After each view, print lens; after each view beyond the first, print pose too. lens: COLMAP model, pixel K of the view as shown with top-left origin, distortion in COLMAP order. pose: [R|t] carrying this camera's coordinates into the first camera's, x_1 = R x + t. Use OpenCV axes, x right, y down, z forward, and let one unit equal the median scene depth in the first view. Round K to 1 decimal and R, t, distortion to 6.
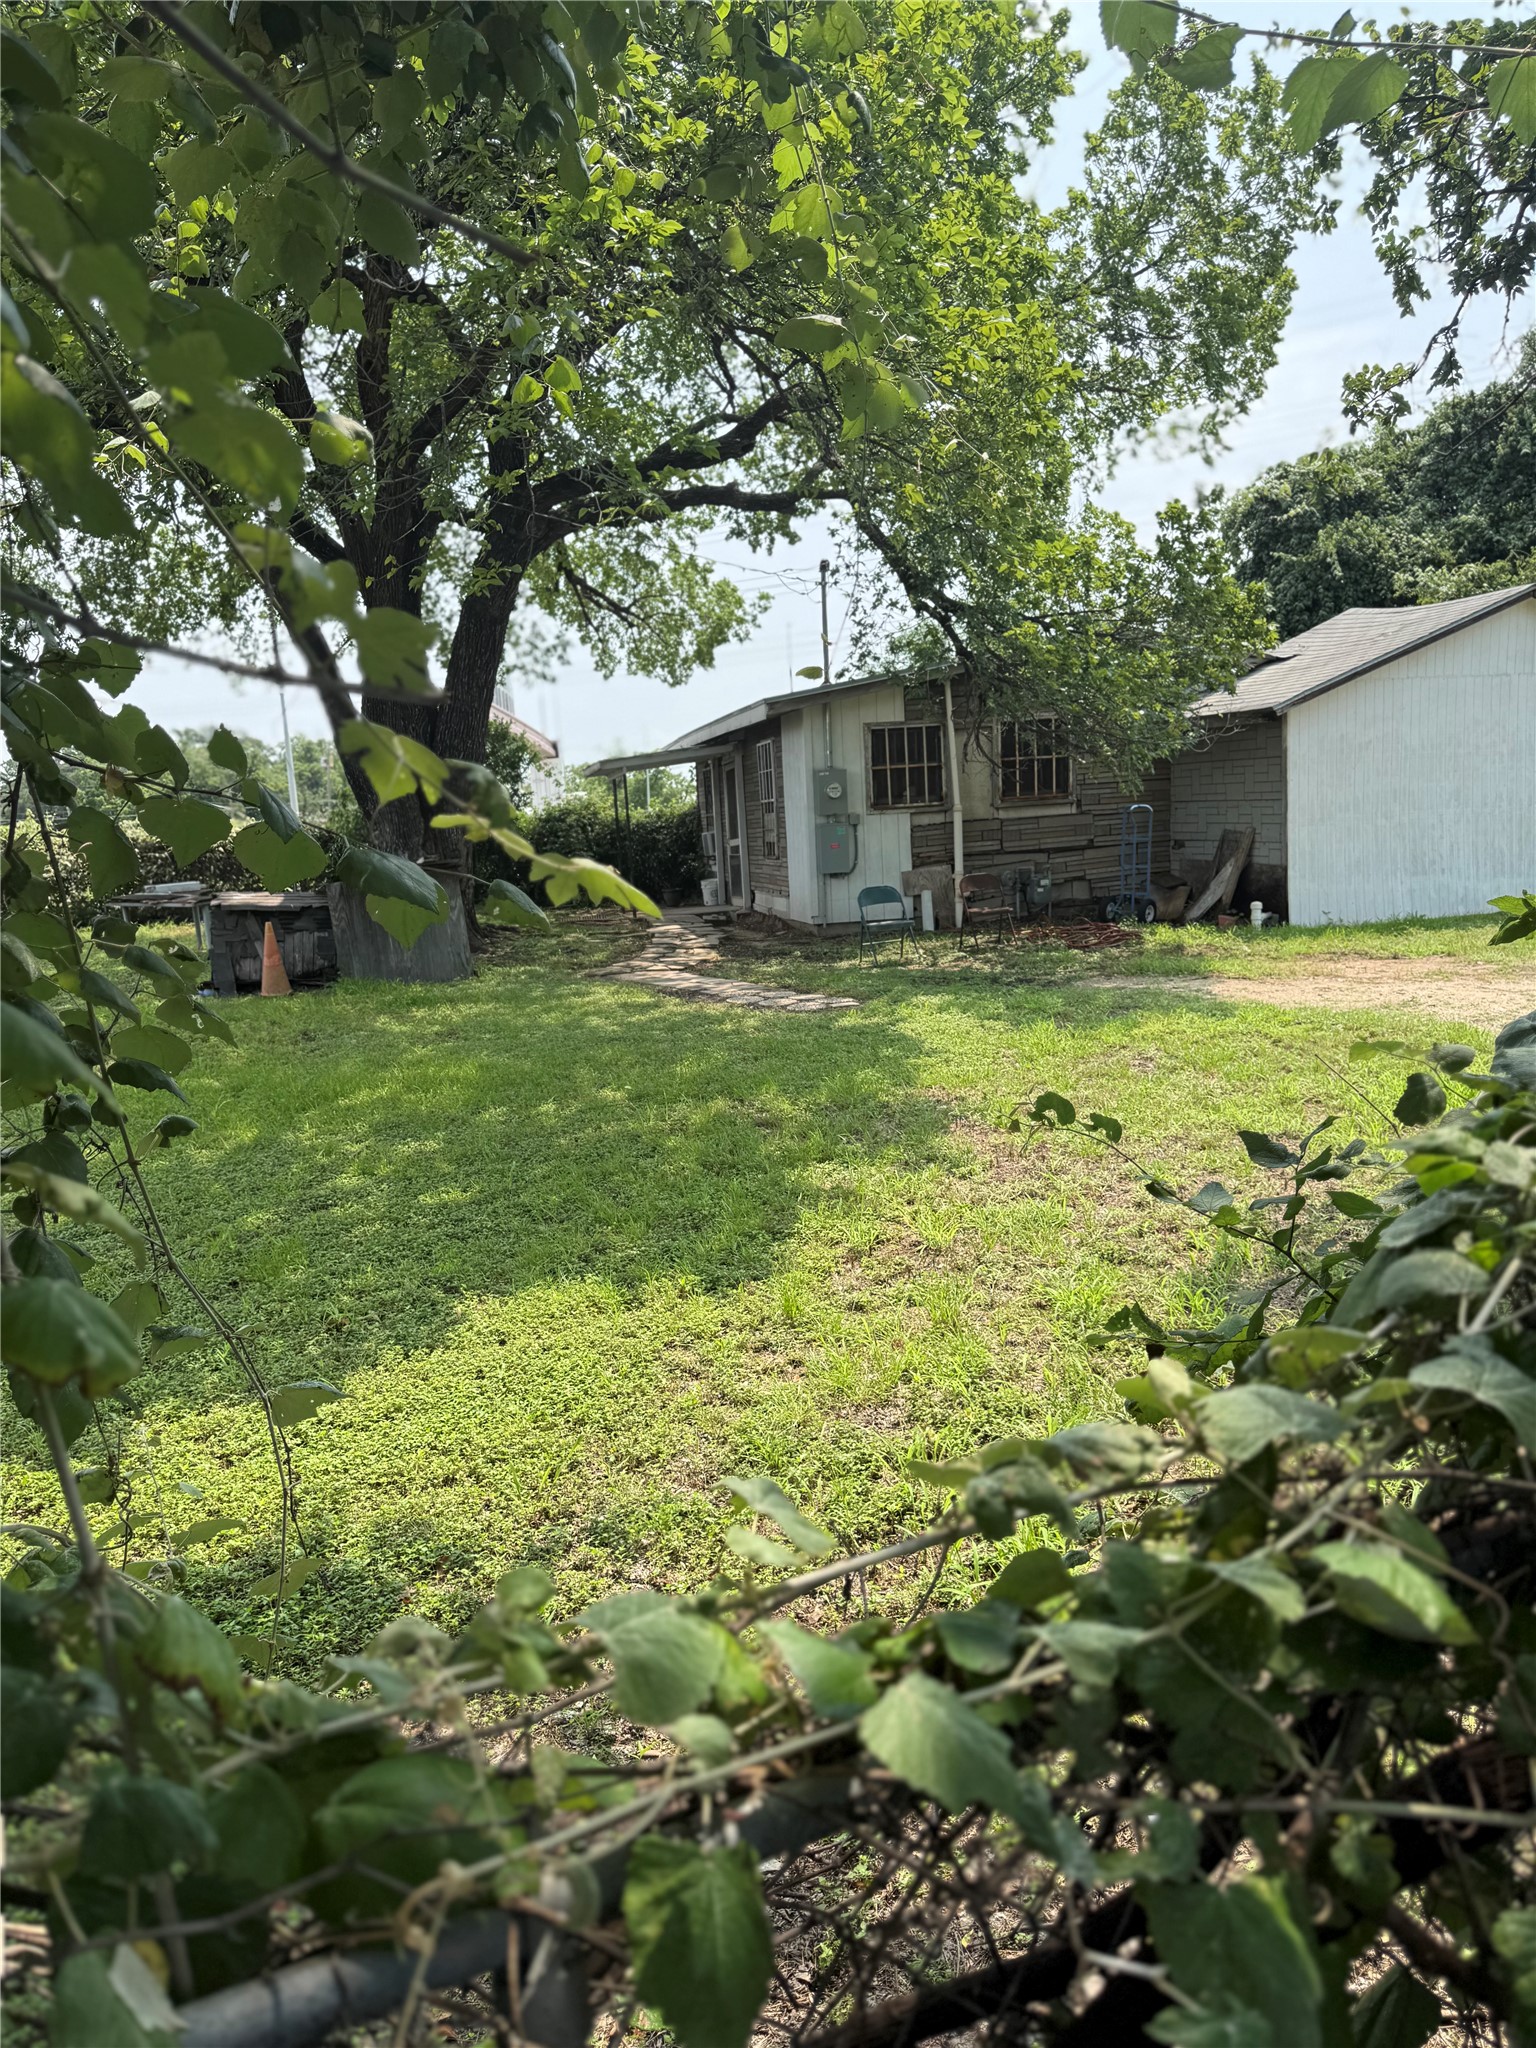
lens RADIAL K [[1444.2, 0, 766.3], [0, 1444.2, 1027.5], [0, 0, 1]] dist [-0.006154, -0.002391]
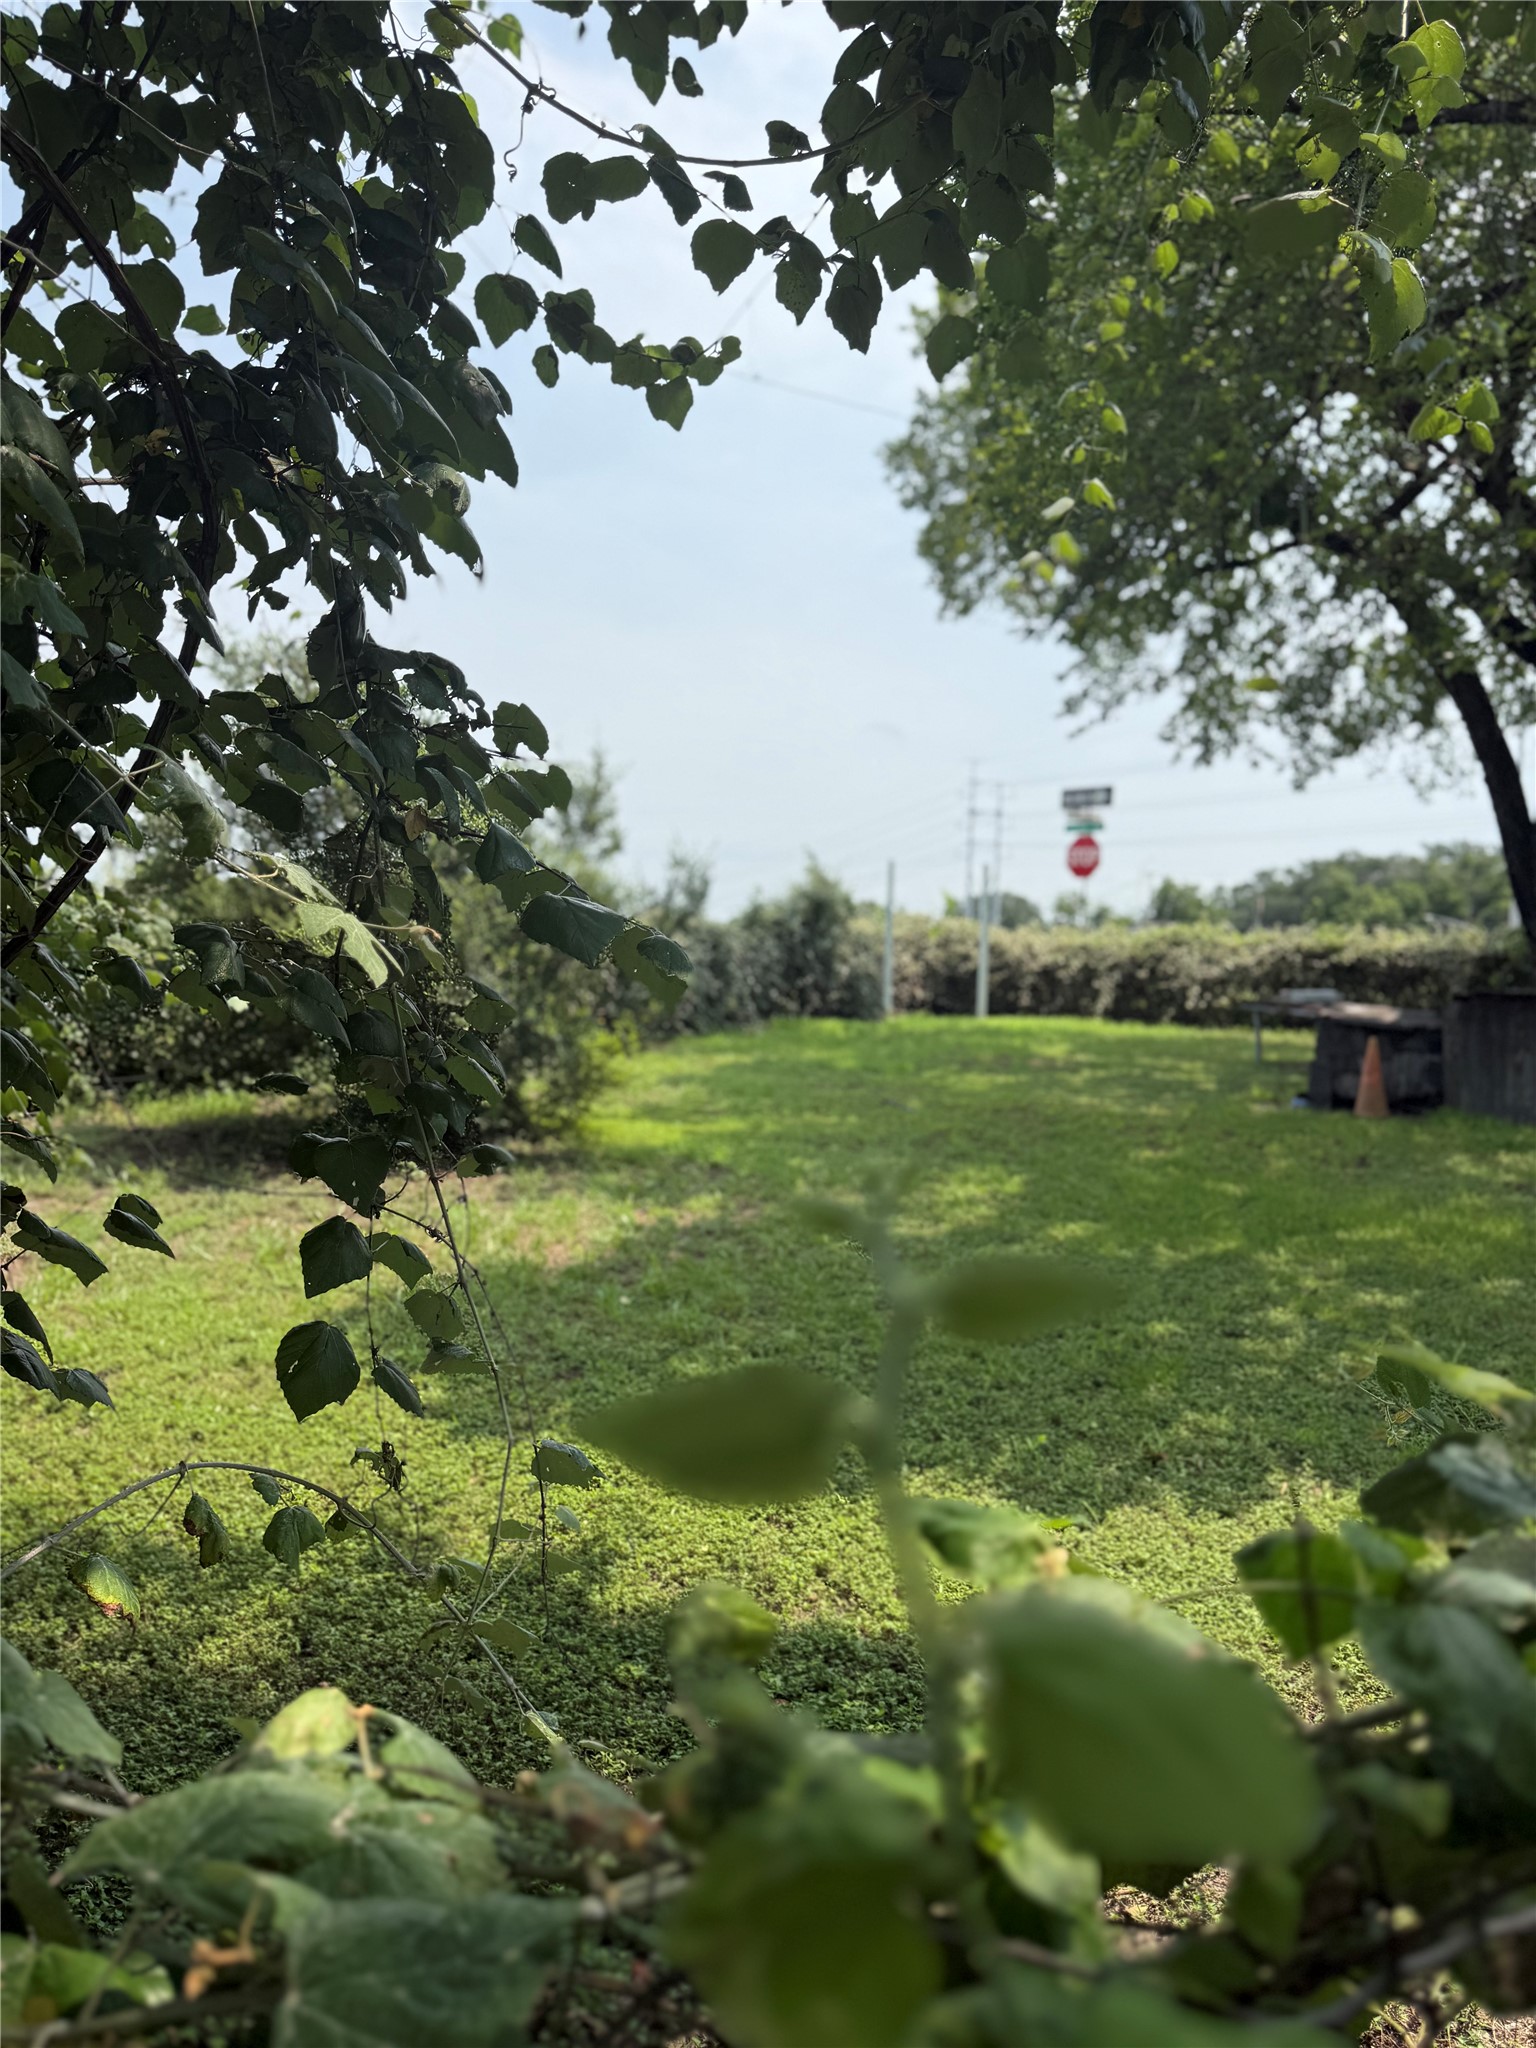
lens RADIAL K [[1444.2, 0, 767.0], [0, 1444.2, 1026.0], [0, 0, 1]] dist [-0.006154, -0.002391]
pose [[0.663368, 0.103440, -0.741110, 0.228022], [-0.162863, 0.986616, -0.008072, -0.021519], [0.730356, 0.126054, 0.671335, 0.188229]]
